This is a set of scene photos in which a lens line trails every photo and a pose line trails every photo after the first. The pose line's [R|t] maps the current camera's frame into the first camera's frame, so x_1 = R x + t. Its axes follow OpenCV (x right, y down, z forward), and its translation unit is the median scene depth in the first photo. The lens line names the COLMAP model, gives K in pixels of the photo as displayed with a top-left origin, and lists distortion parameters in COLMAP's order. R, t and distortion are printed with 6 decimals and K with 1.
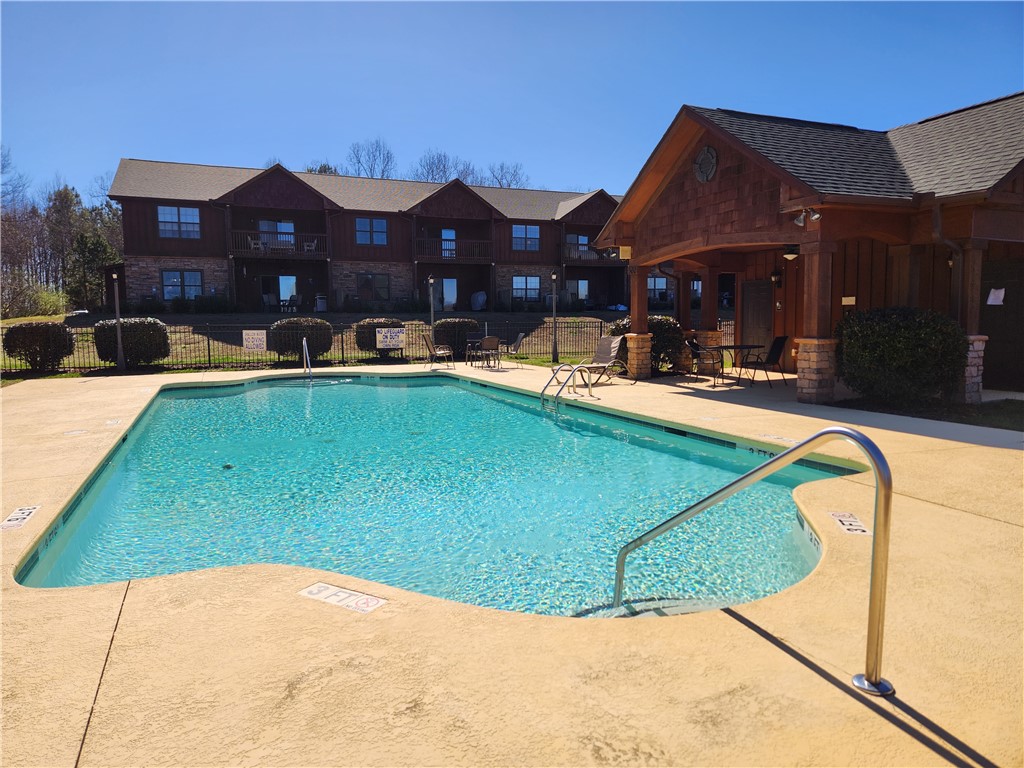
lens RADIAL K [[675.1, 0, 510.3], [0, 675.1, 371.2], [0, 0, 1]] dist [0.086153, -0.071887]
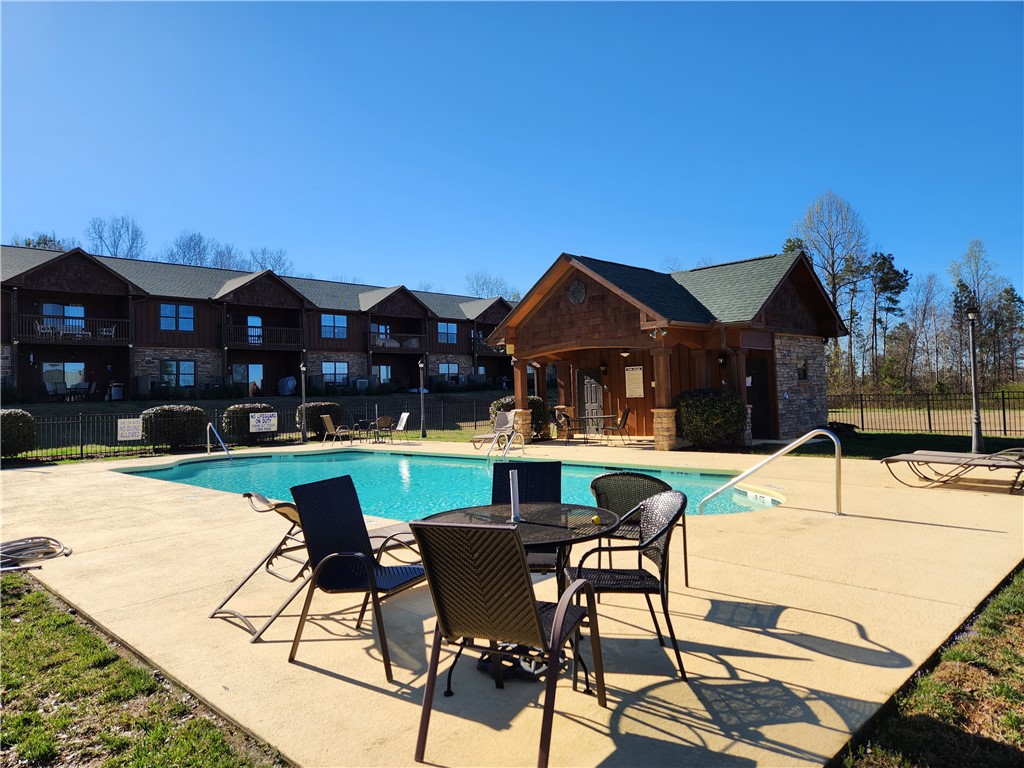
lens RADIAL K [[675.1, 0, 510.3], [0, 675.1, 371.2], [0, 0, 1]] dist [0.086153, -0.071887]
pose [[0.930065, -0.004627, 0.367365, -0.126611], [0.049090, 0.992520, -0.111782, 0.006507], [-0.364100, 0.121998, 0.923335, -0.087416]]
